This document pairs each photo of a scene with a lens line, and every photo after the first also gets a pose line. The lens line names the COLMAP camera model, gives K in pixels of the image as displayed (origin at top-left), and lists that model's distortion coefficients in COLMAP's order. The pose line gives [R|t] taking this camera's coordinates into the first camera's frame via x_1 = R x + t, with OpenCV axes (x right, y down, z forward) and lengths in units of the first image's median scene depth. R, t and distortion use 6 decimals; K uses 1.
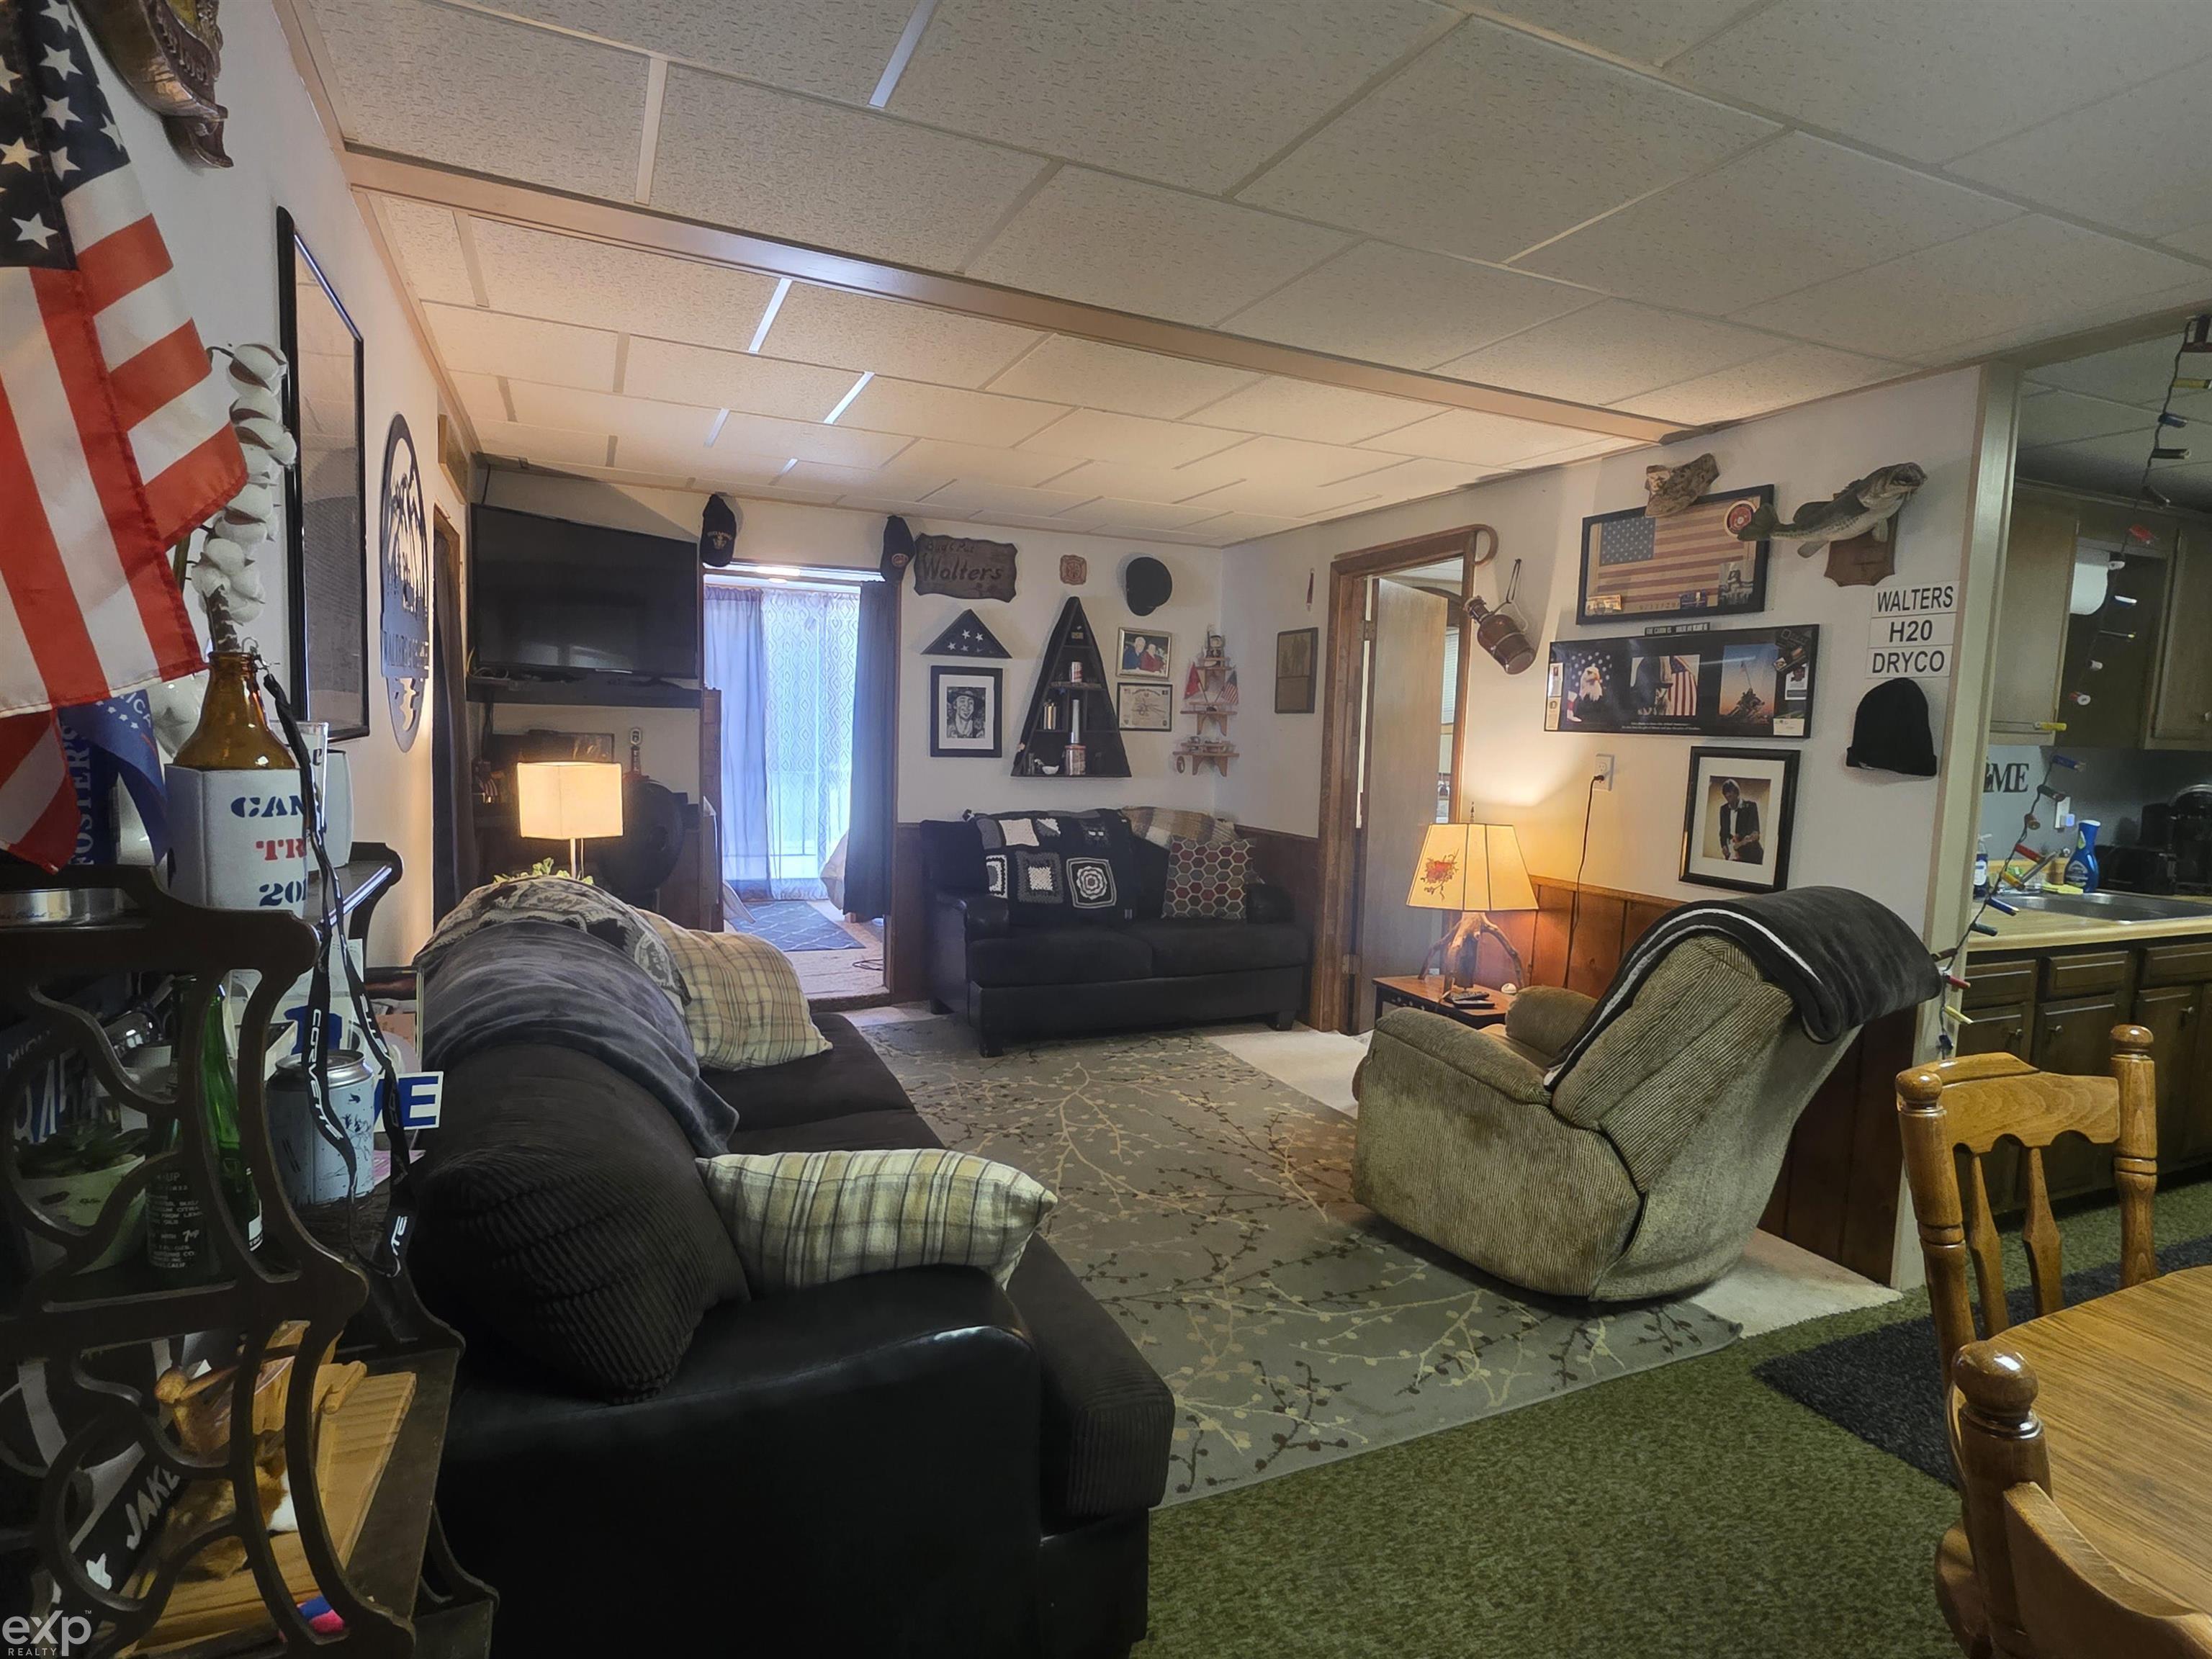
lens RADIAL K [[1124.8, 0, 1091.5], [0, 1124.8, 829.4], [0, 0, 1]] dist [-0.001618, -0.000498]
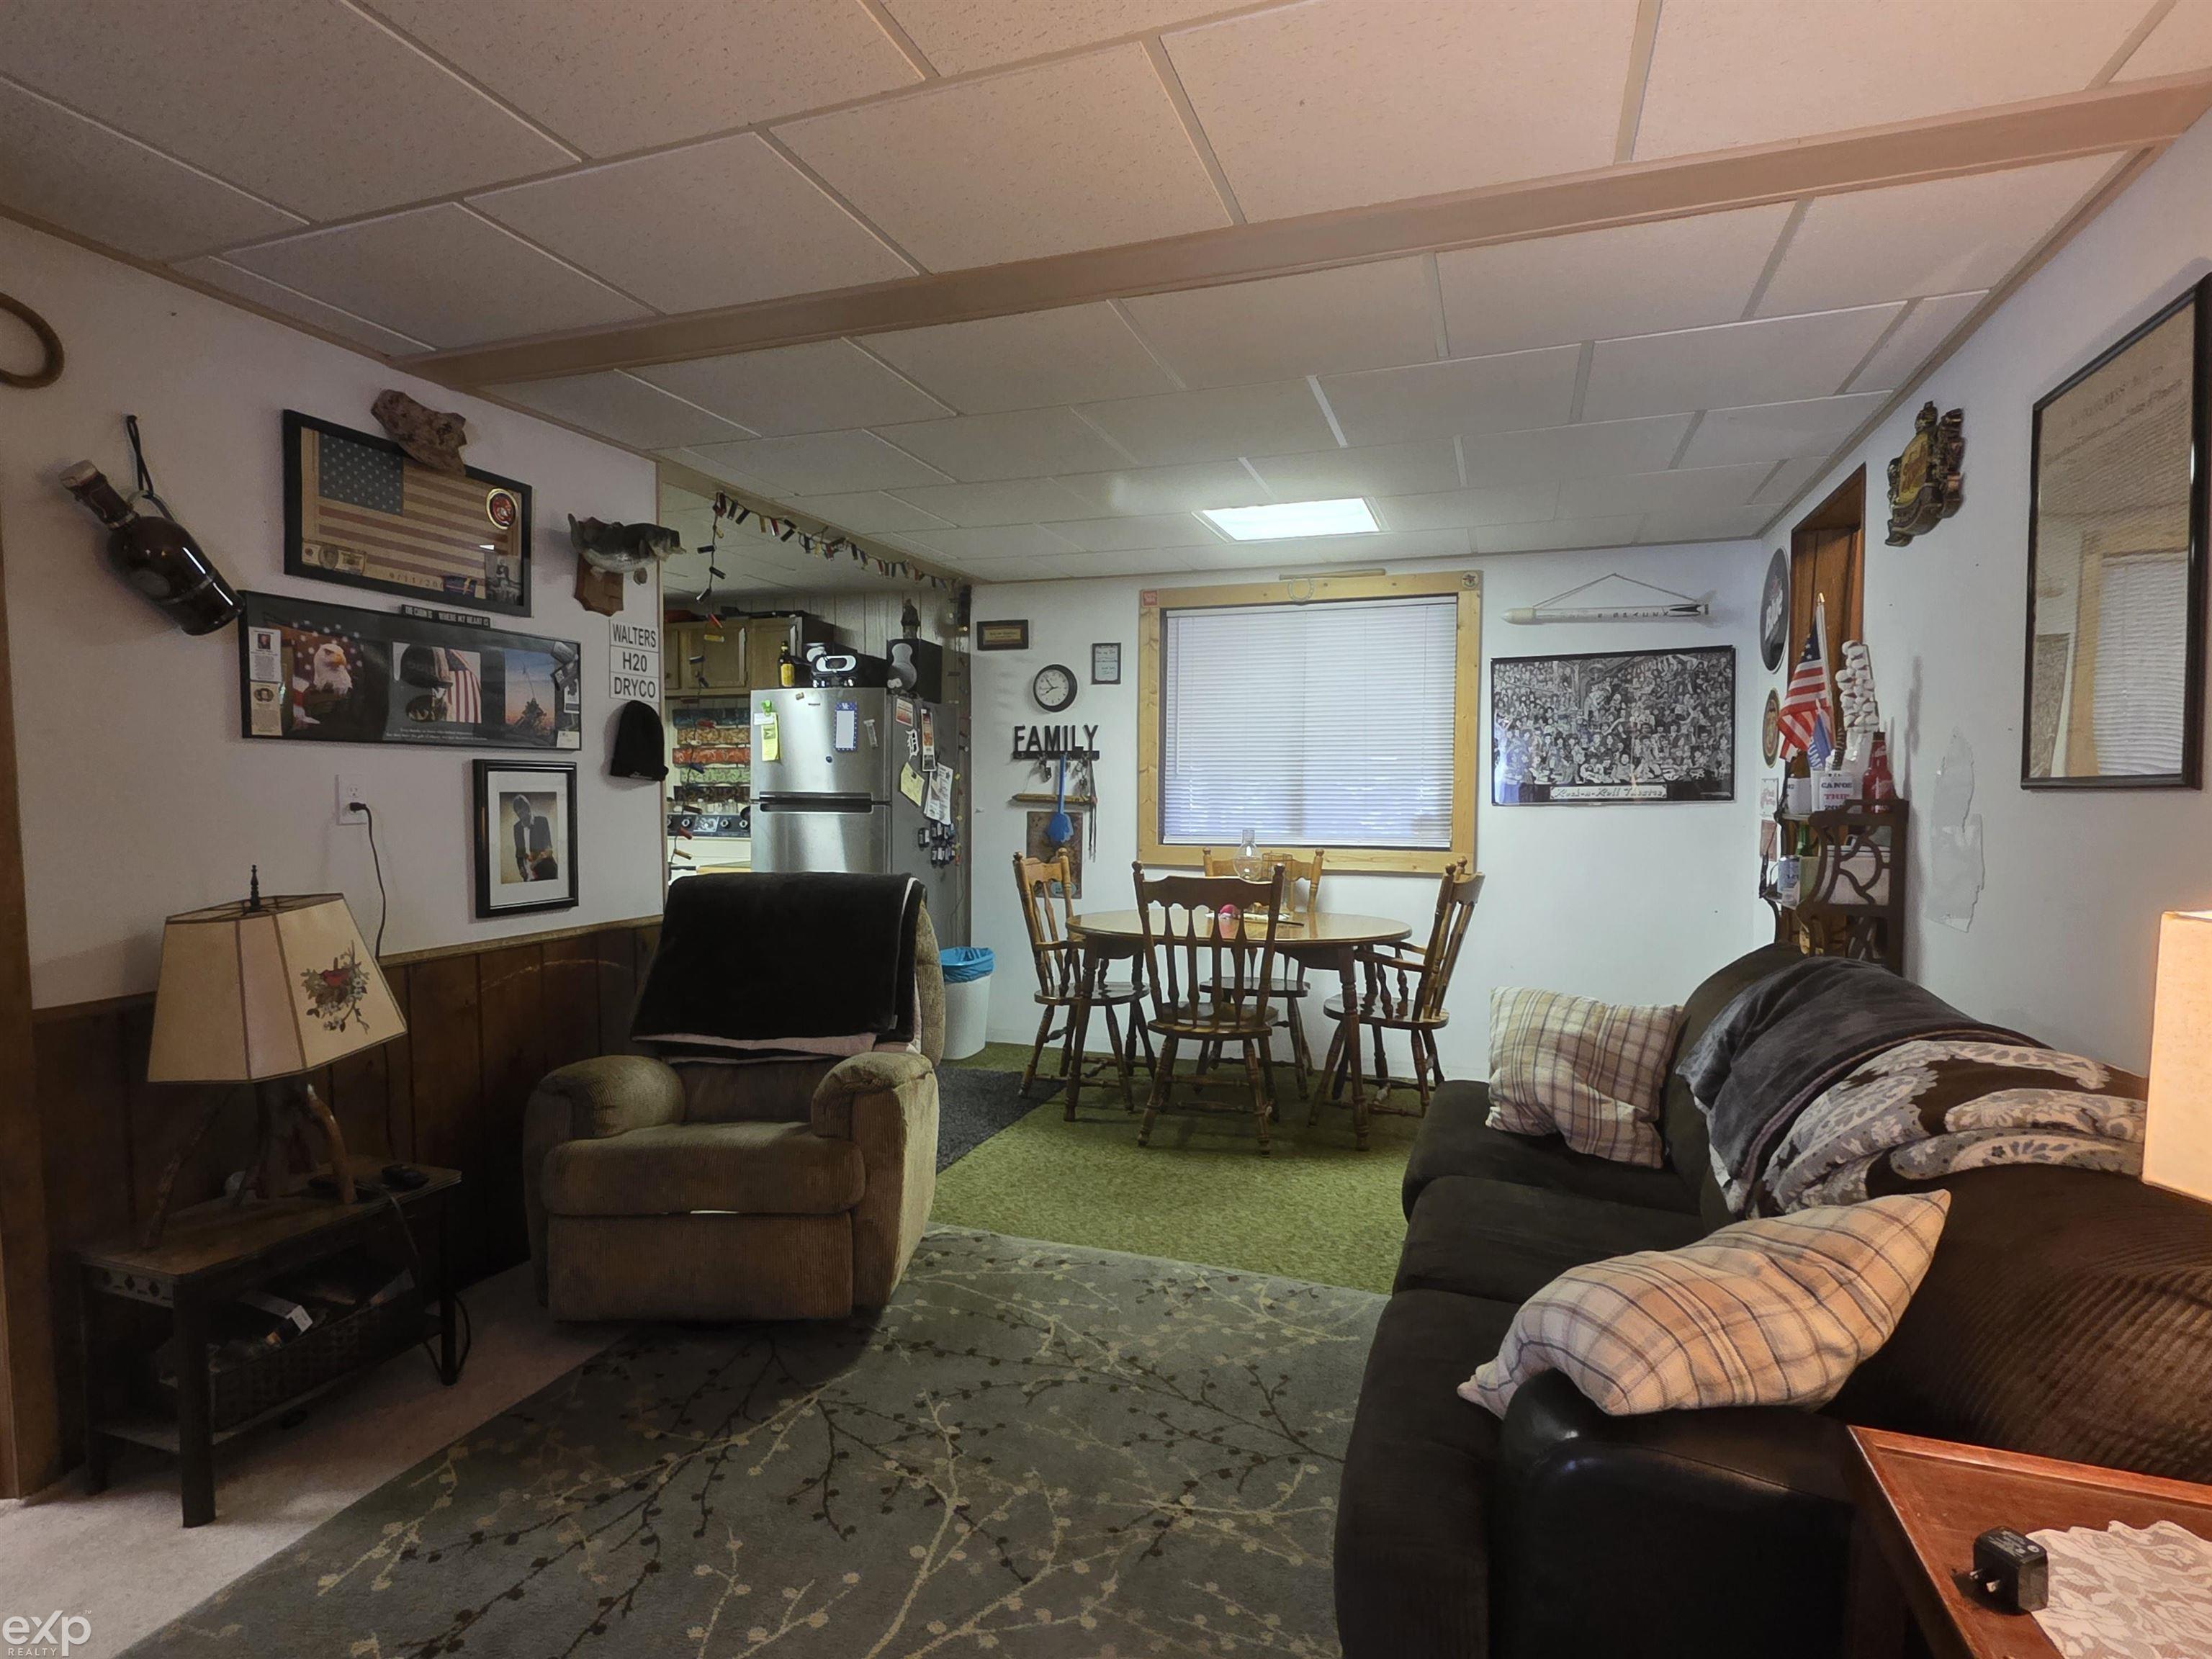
lens RADIAL K [[1124.8, 0, 1095.6], [0, 1124.8, 835.5], [0, 0, 1]] dist [-0.001618, -0.000498]
pose [[-0.713186, -0.063879, 0.698058, -0.414685], [0.041695, 0.990210, 0.133212, -0.115039], [-0.699734, 0.124110, -0.703541, 1.325986]]
